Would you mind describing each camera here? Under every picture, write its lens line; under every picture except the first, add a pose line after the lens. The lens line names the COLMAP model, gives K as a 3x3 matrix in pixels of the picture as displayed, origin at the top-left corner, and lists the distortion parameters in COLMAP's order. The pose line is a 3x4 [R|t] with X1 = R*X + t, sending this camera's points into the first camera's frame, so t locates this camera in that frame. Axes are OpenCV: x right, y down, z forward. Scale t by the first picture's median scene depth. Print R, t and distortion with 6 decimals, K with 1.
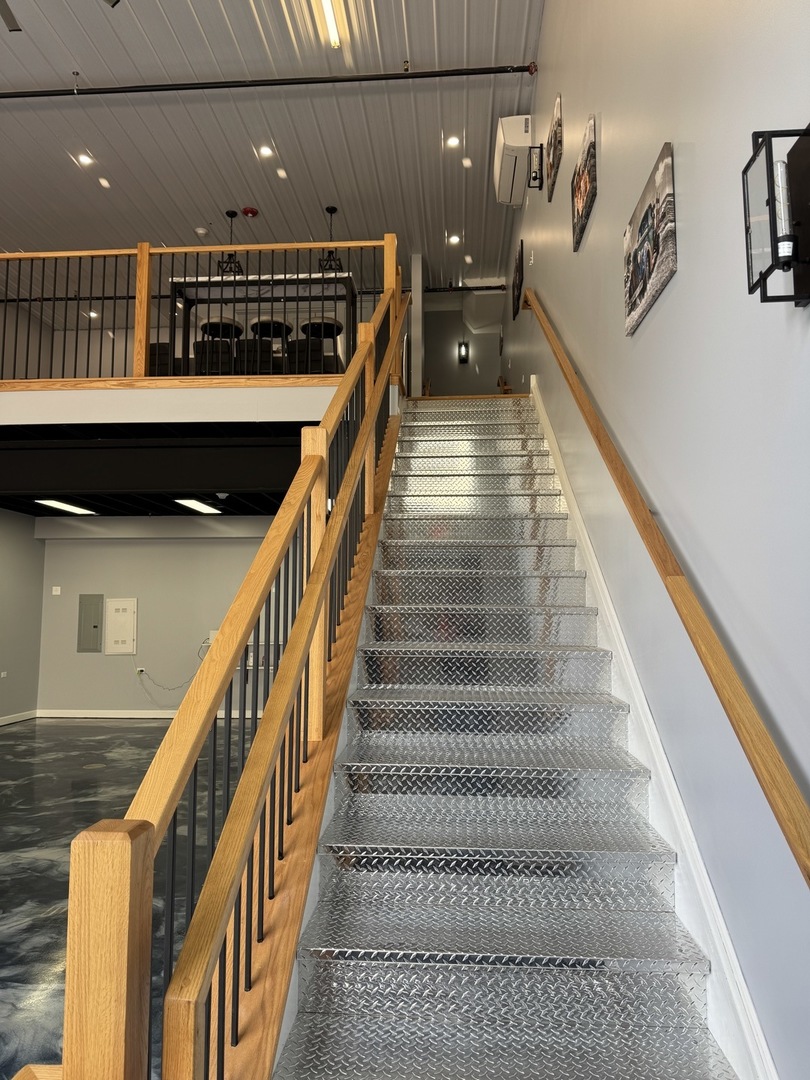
lens RADIAL K [[755.9, 0, 400.2], [0, 755.9, 536.3], [0, 0, 1]] dist [0.075226, -0.095448]
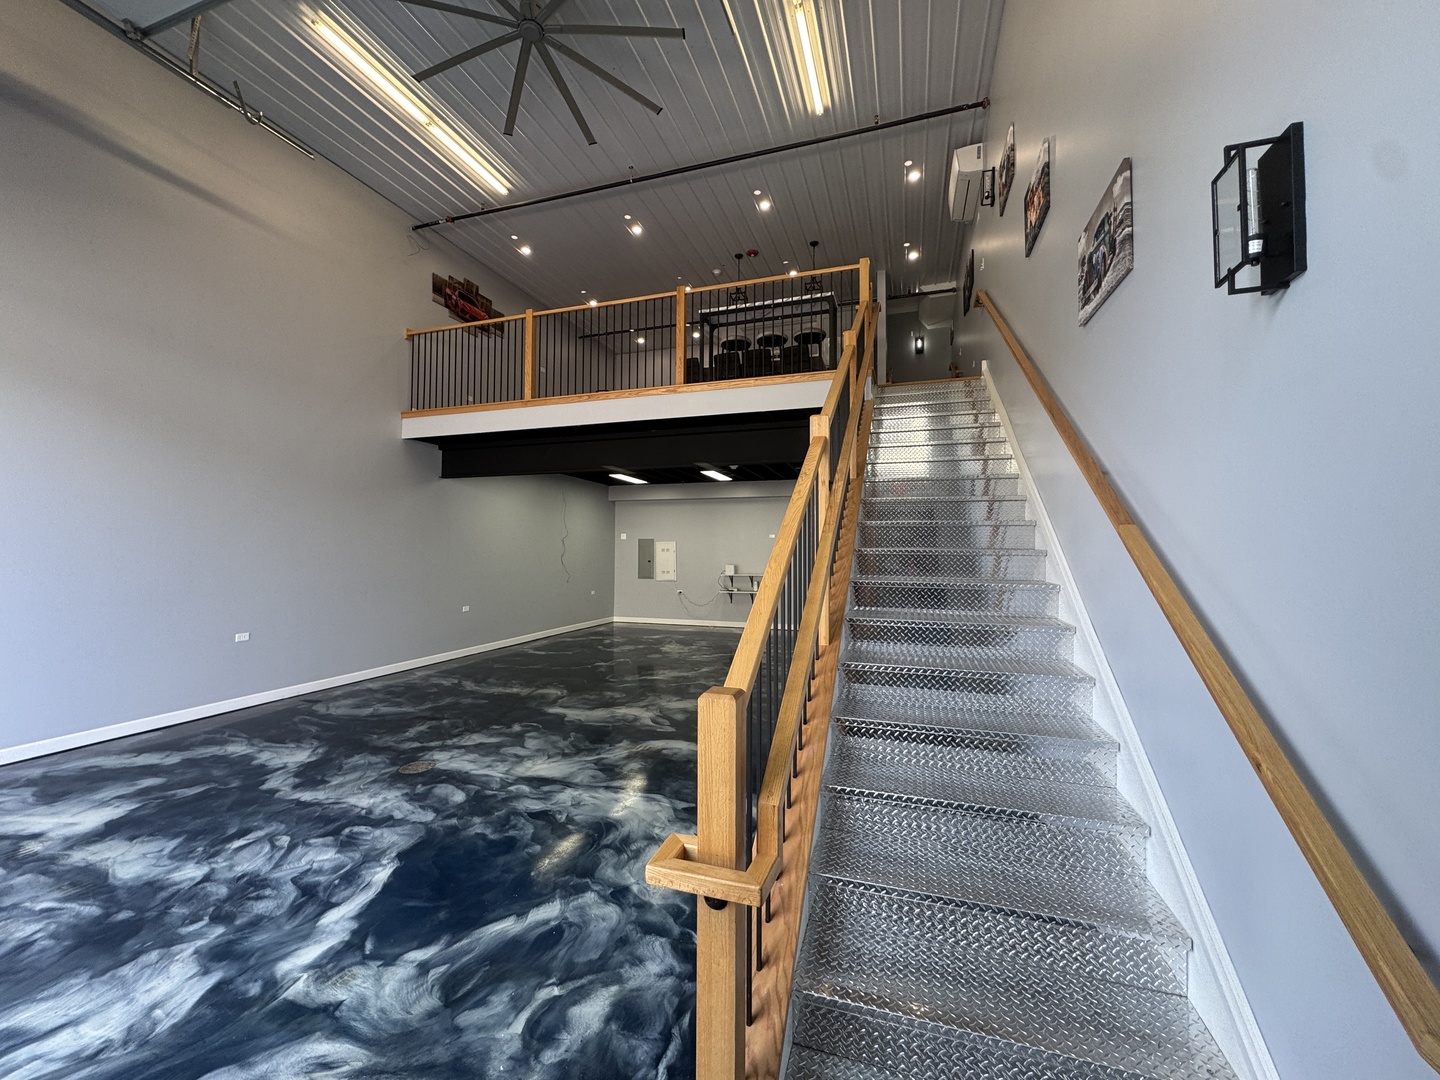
lens RADIAL K [[570.9, 0, 720.6], [0, 570.9, 536.8], [0, 0, 1]] dist [-0.000903, -0.000125]
pose [[0.970964, -0.002330, -0.239213, -0.026720], [0.019713, 0.997331, 0.070301, -0.002898], [0.238411, -0.072975, 0.968419, -0.022848]]
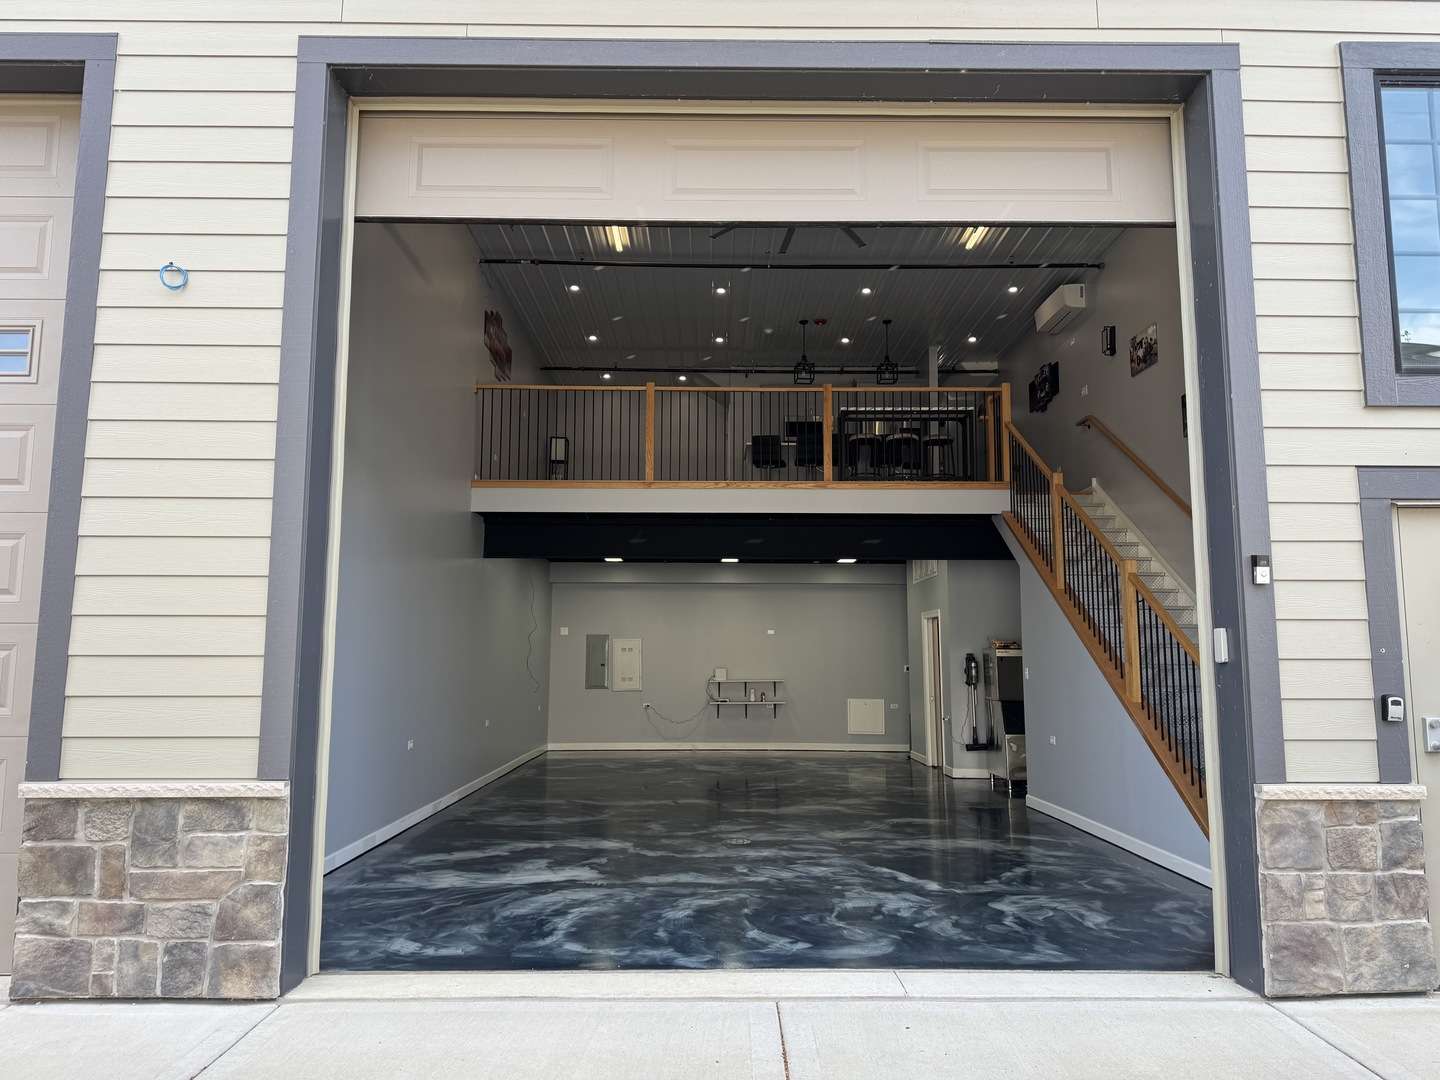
lens RADIAL K [[1007.9, 0, 718.8], [0, 1007.9, 535.4], [0, 0, 1]] dist [0.075226, -0.095448]
pose [[0.996380, 0.010025, 0.084413, -0.943693], [-0.008056, 0.999688, -0.023636, -0.082255], [-0.084623, 0.022870, 0.996151, -1.128314]]
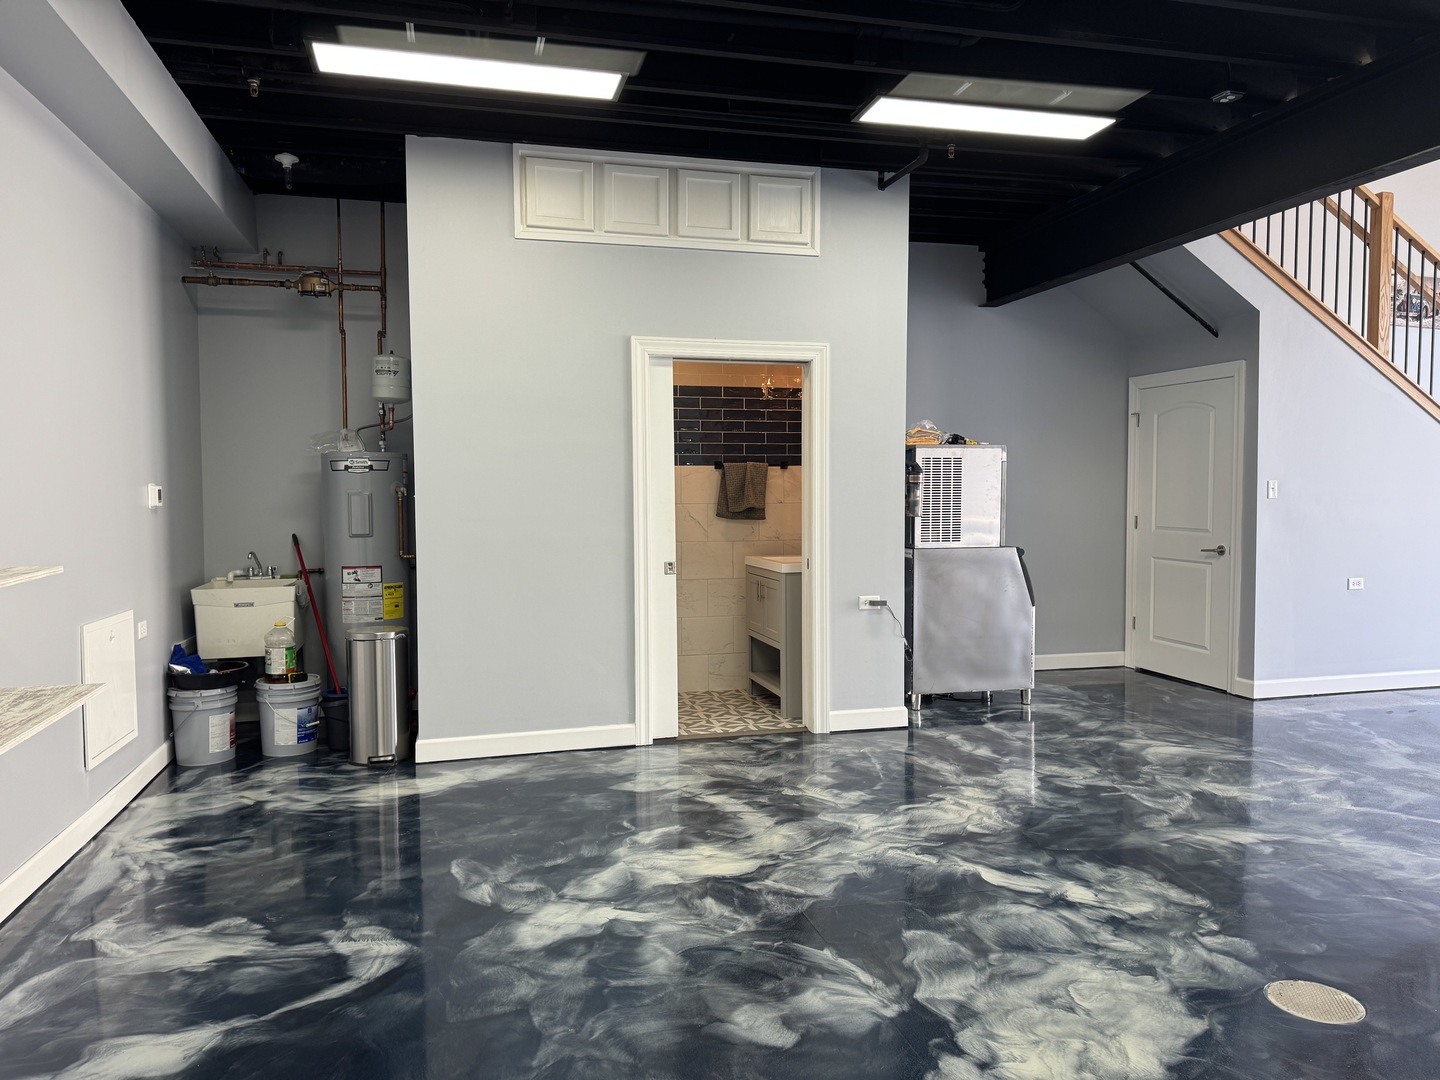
lens RADIAL K [[1010.1, 0, 722.0], [0, 1010.1, 541.7], [0, 0, 1]] dist [0.050284, -0.056510]
pose [[-0.332761, -0.048419, 0.941767, -1.151366], [-0.089803, 0.995769, 0.019464, 0.285739], [-0.938725, -0.078096, -0.335702, 2.308497]]
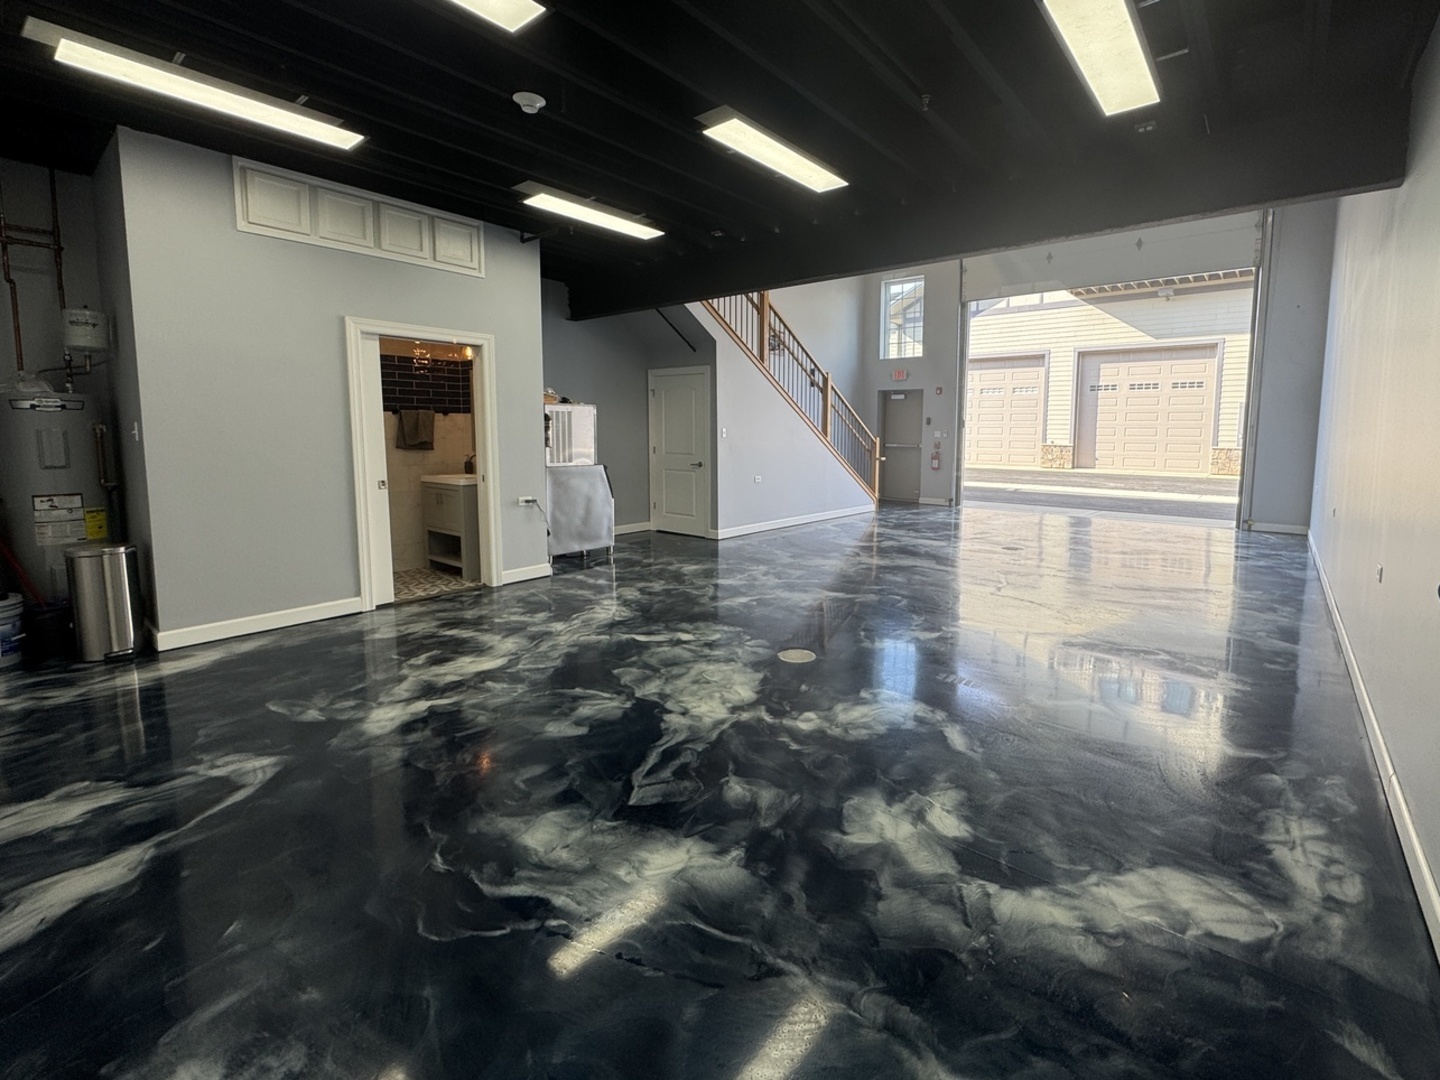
lens RADIAL K [[637.5, 0, 780.0], [0, 637.5, 491.0], [0, 0, 1]] dist [0.000278, 0.000066]
pose [[-0.837907, -0.056691, 0.542861, -1.152439], [-0.061030, 0.998086, 0.010031, 0.304958], [-0.542390, -0.024726, -0.839763, 2.501901]]
